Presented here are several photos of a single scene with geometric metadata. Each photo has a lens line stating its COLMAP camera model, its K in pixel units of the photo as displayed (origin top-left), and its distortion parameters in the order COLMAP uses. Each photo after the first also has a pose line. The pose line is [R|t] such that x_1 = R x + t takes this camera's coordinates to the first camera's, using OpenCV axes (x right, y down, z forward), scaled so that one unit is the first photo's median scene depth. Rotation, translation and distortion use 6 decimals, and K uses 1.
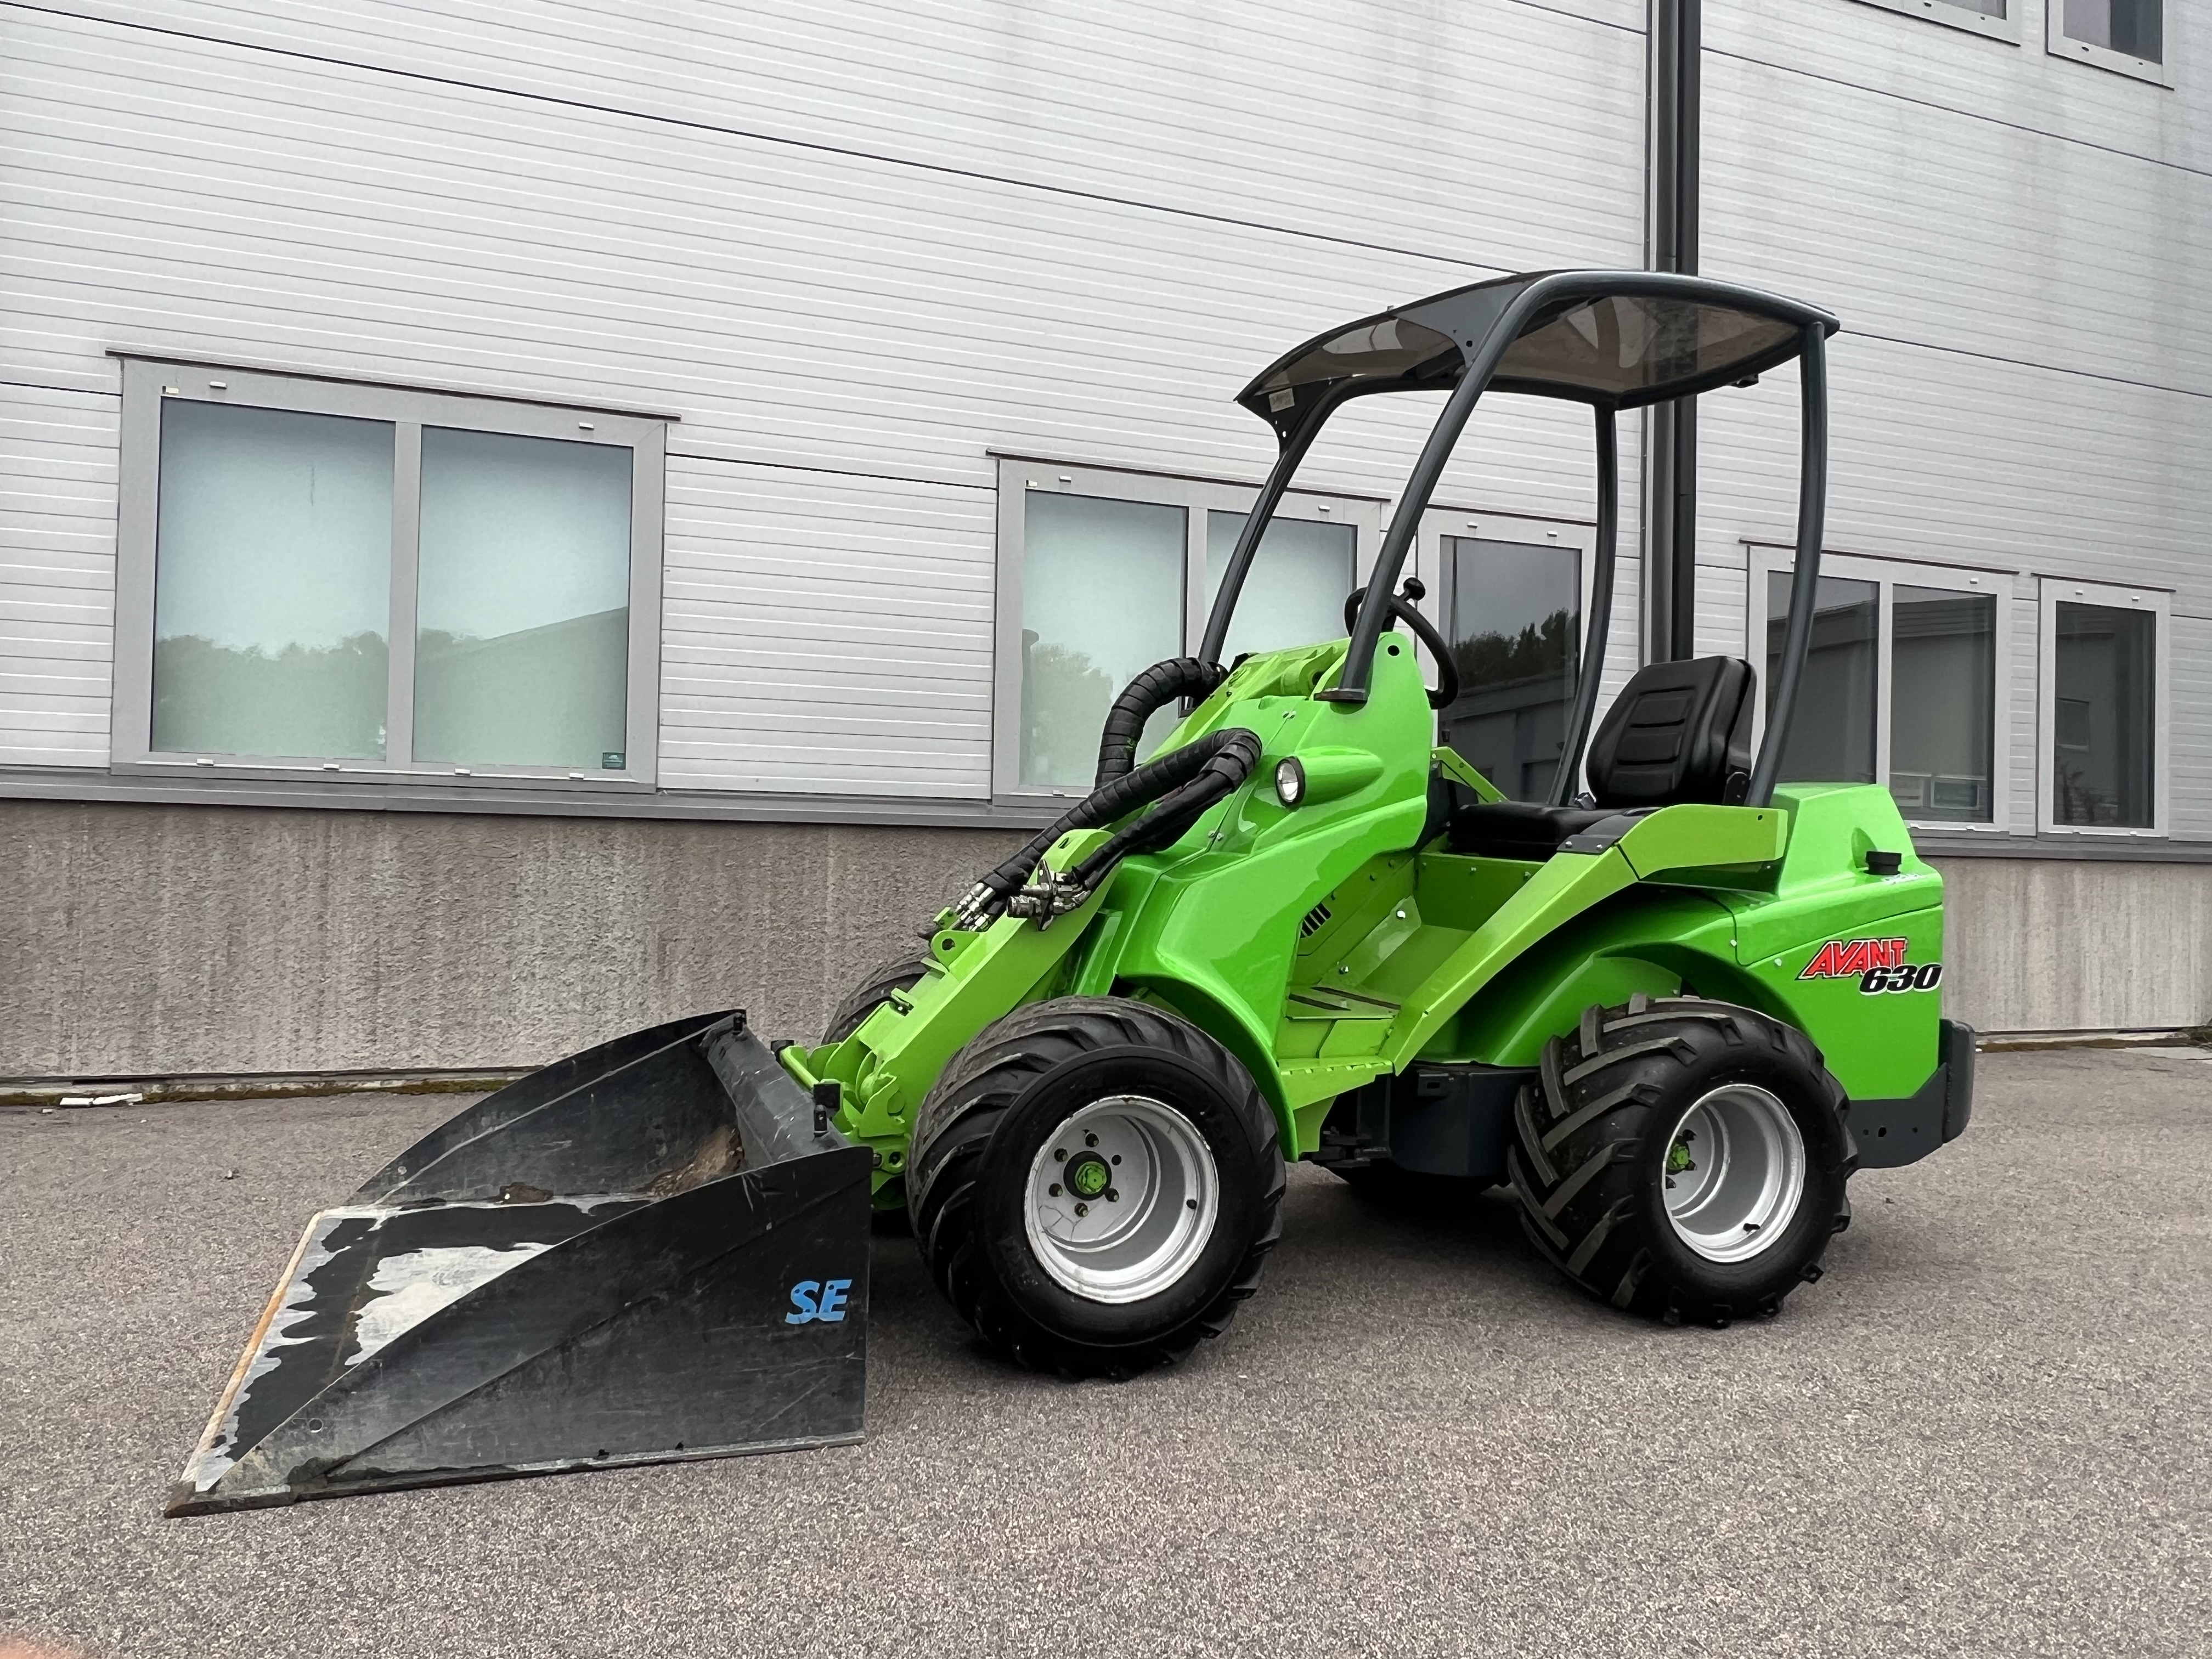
lens RADIAL K [[1636.8, 0, 1080.7], [0, 1636.8, 839.1], [0, 0, 1]] dist [-0.000387, -0.005417]
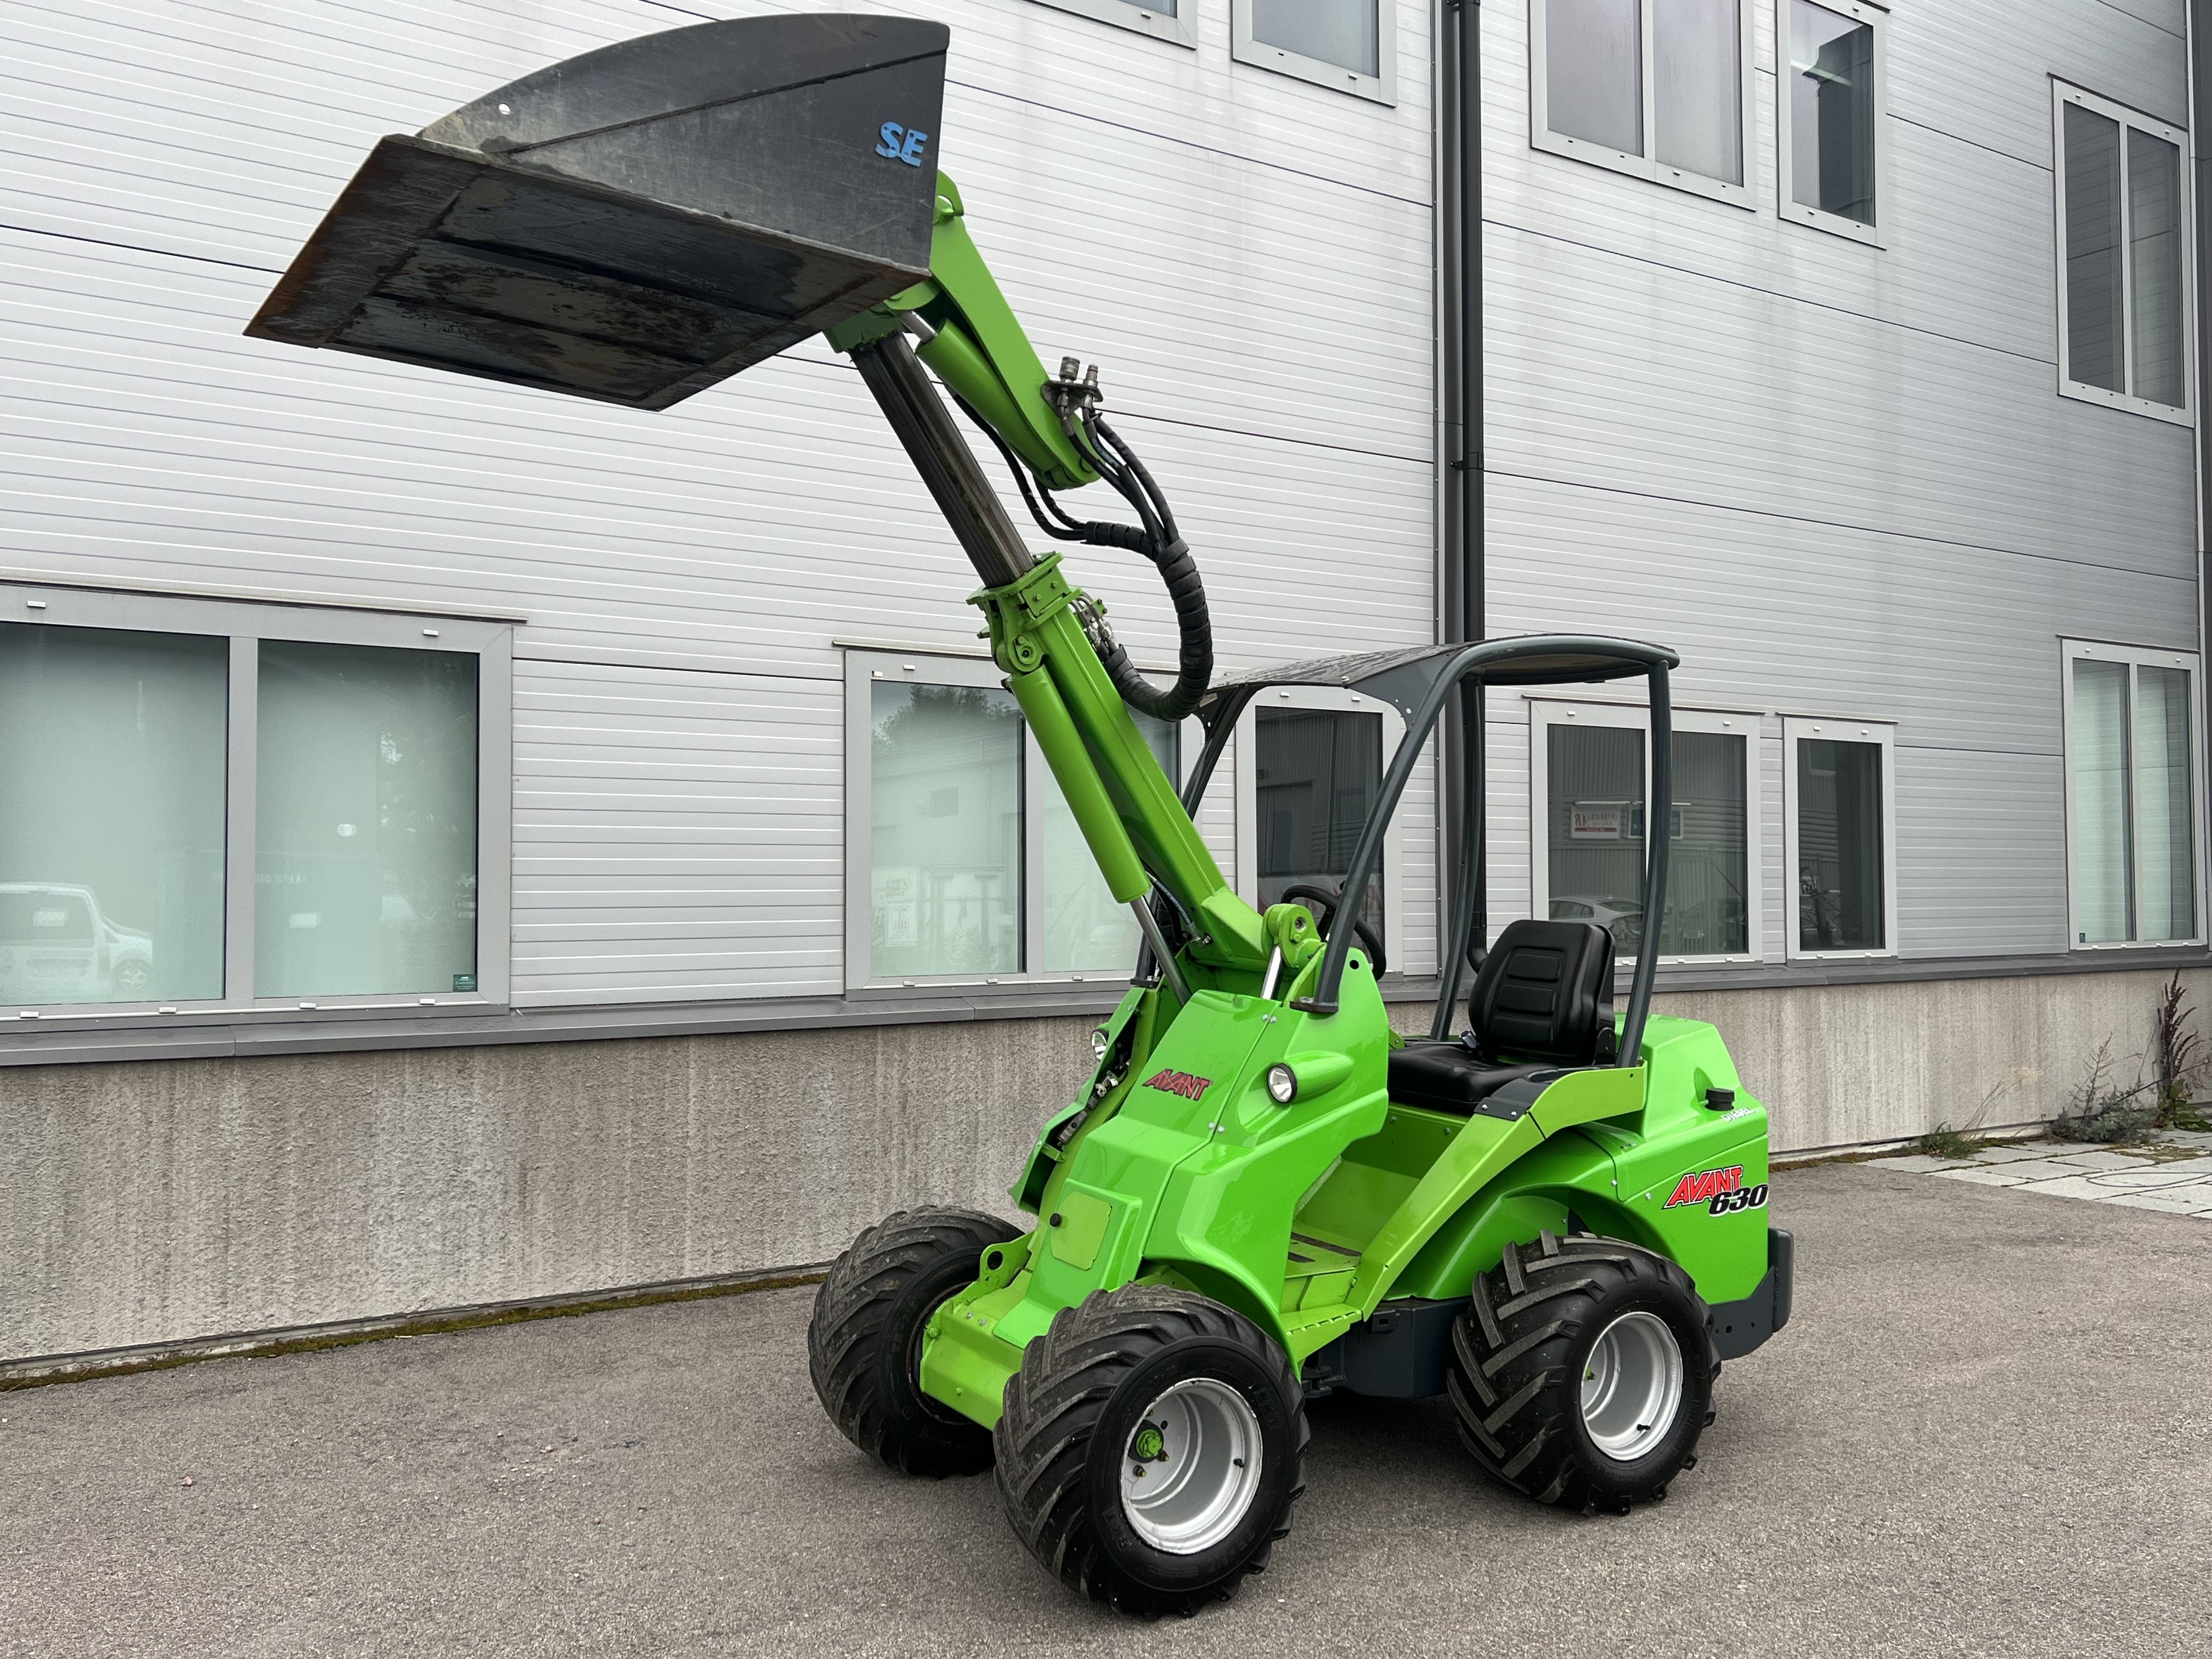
lens RADIAL K [[1974.5, 0, 1106.0], [0, 1974.5, 829.5], [0, 0, 1]] dist [0.035144, -0.025535]
pose [[0.975082, -0.016537, 0.221228, -0.273540], [0.019798, 0.999725, -0.012530, -0.180312], [-0.220960, 0.016598, 0.975142, -0.329379]]
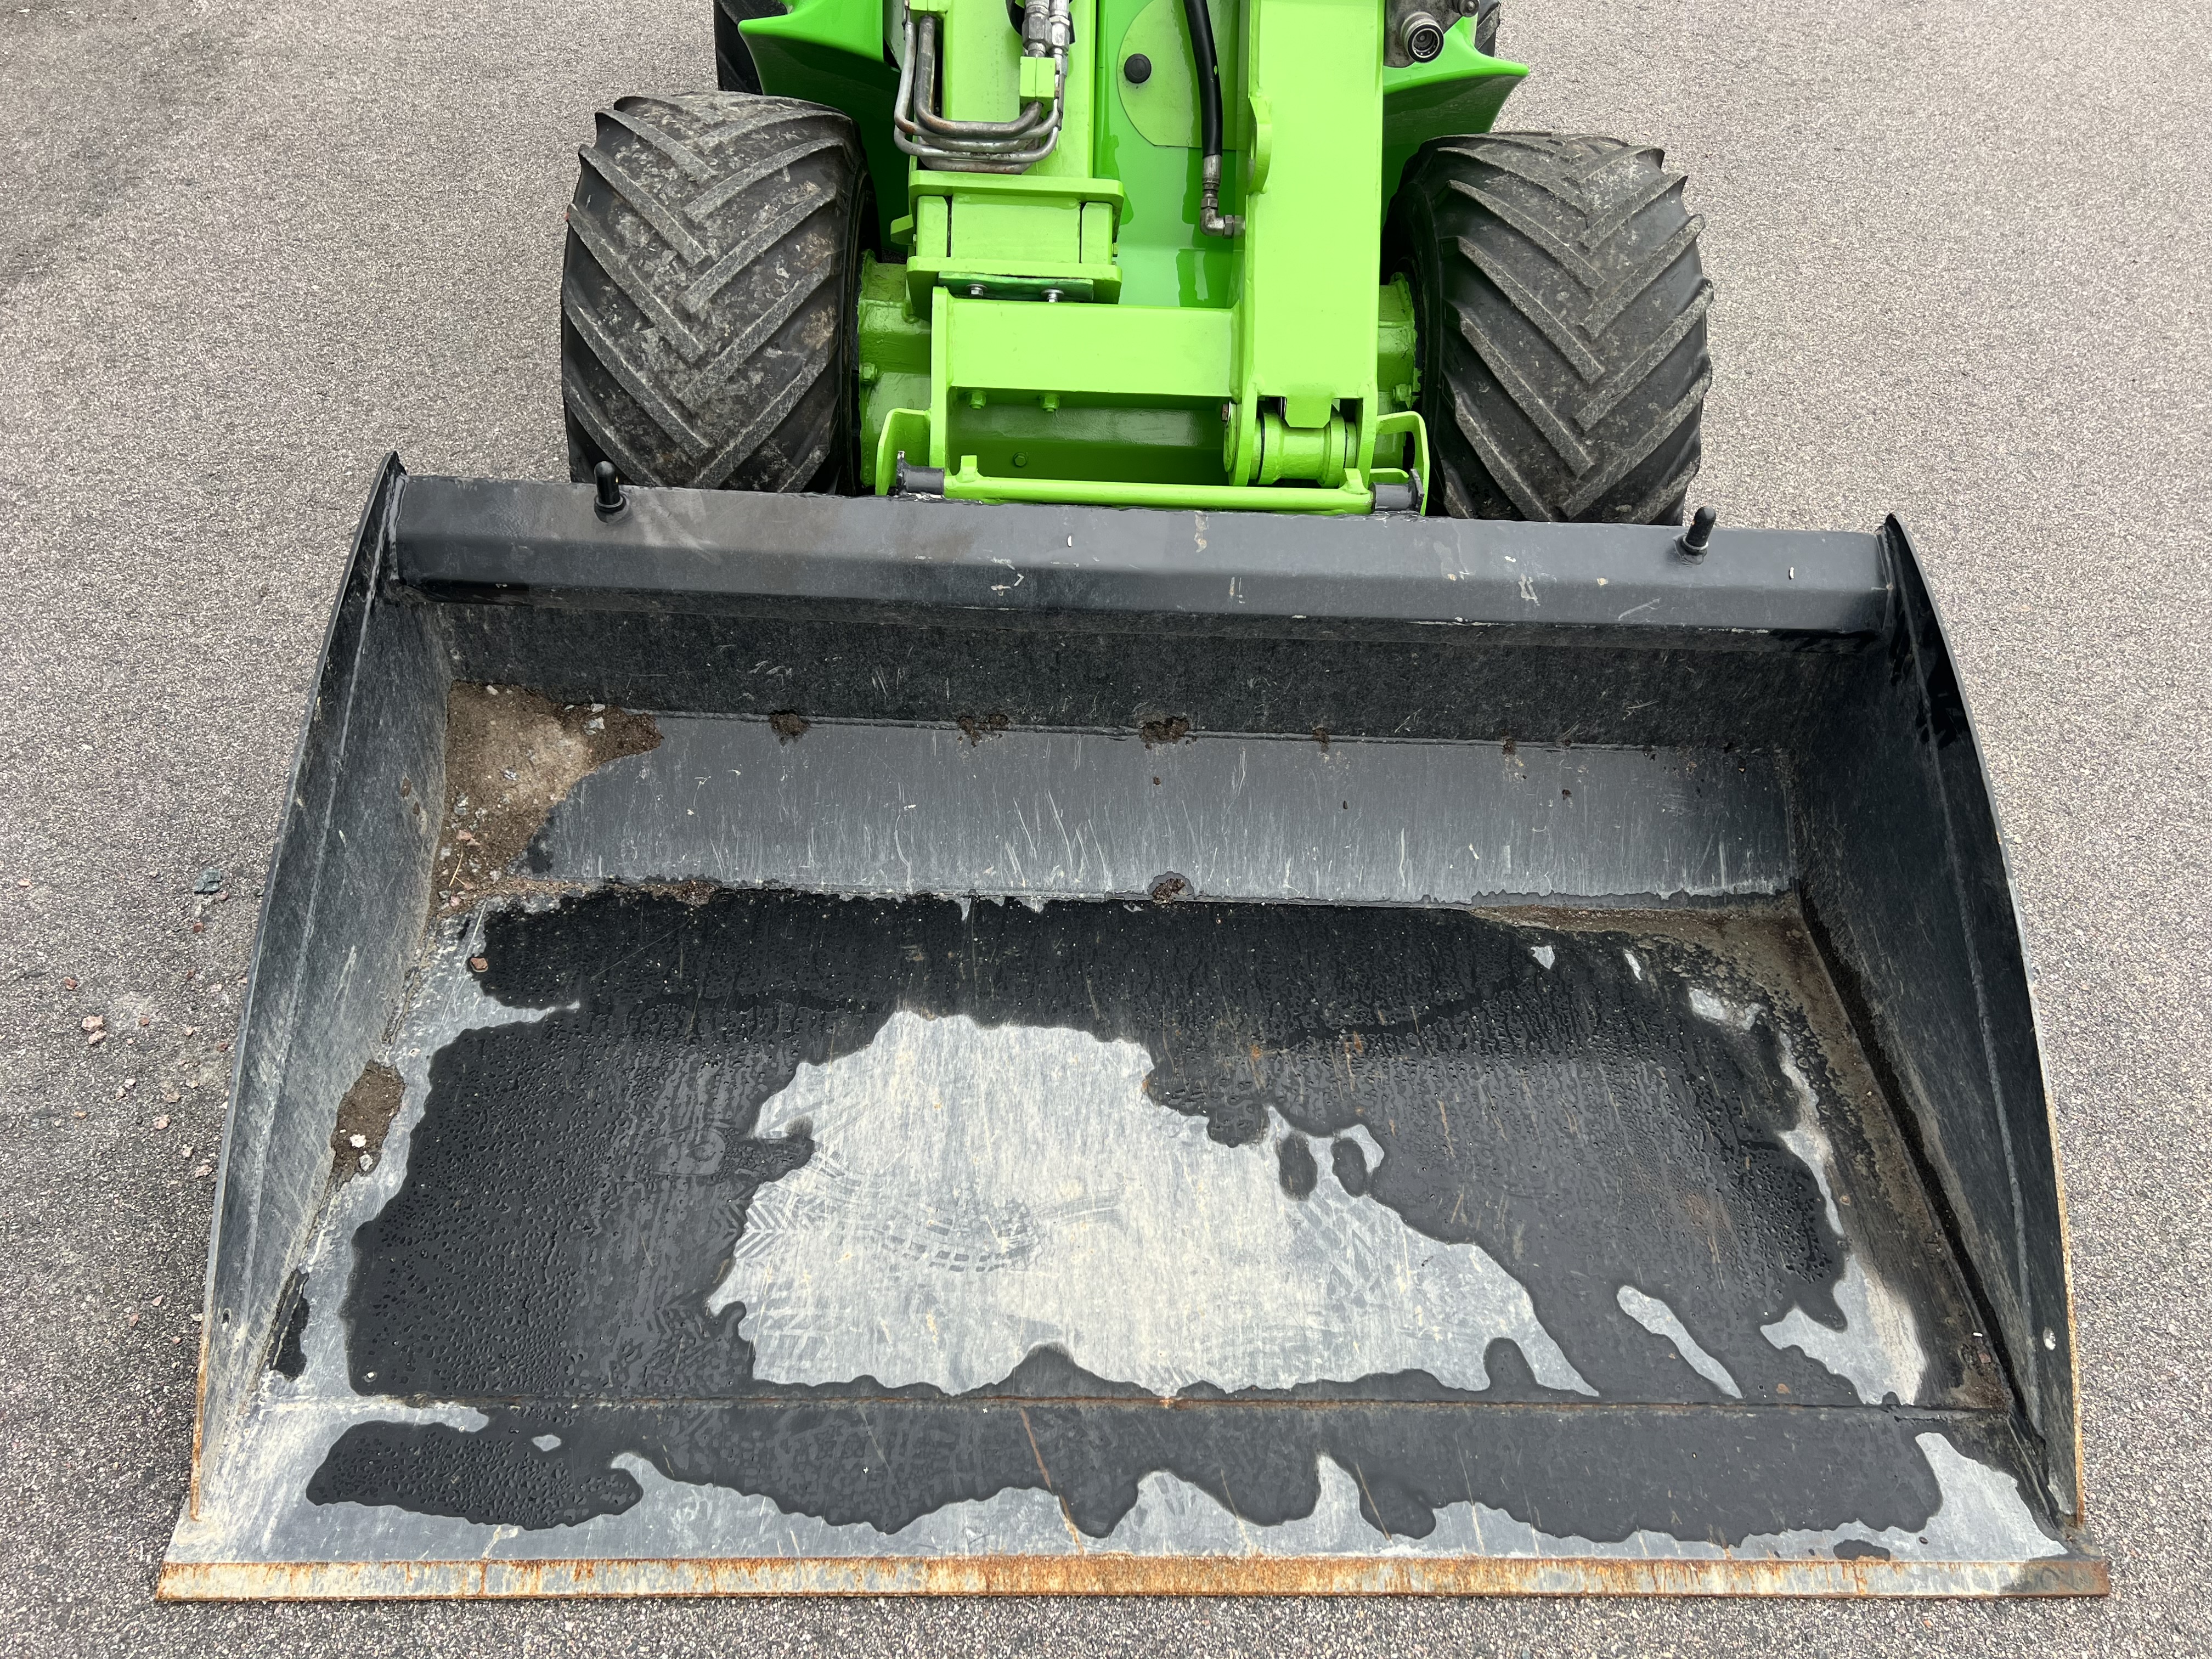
lens RADIAL K [[1651.4, 0, 1111.5], [0, 1651.4, 853.0], [0, 0, 1]] dist [0.115776, -0.167209]
pose [[0.296336, -0.674443, 0.676248, -0.561695], [-0.027879, 0.701641, 0.711985, -0.145802], [-0.954677, -0.229840, 0.189119, 0.799797]]
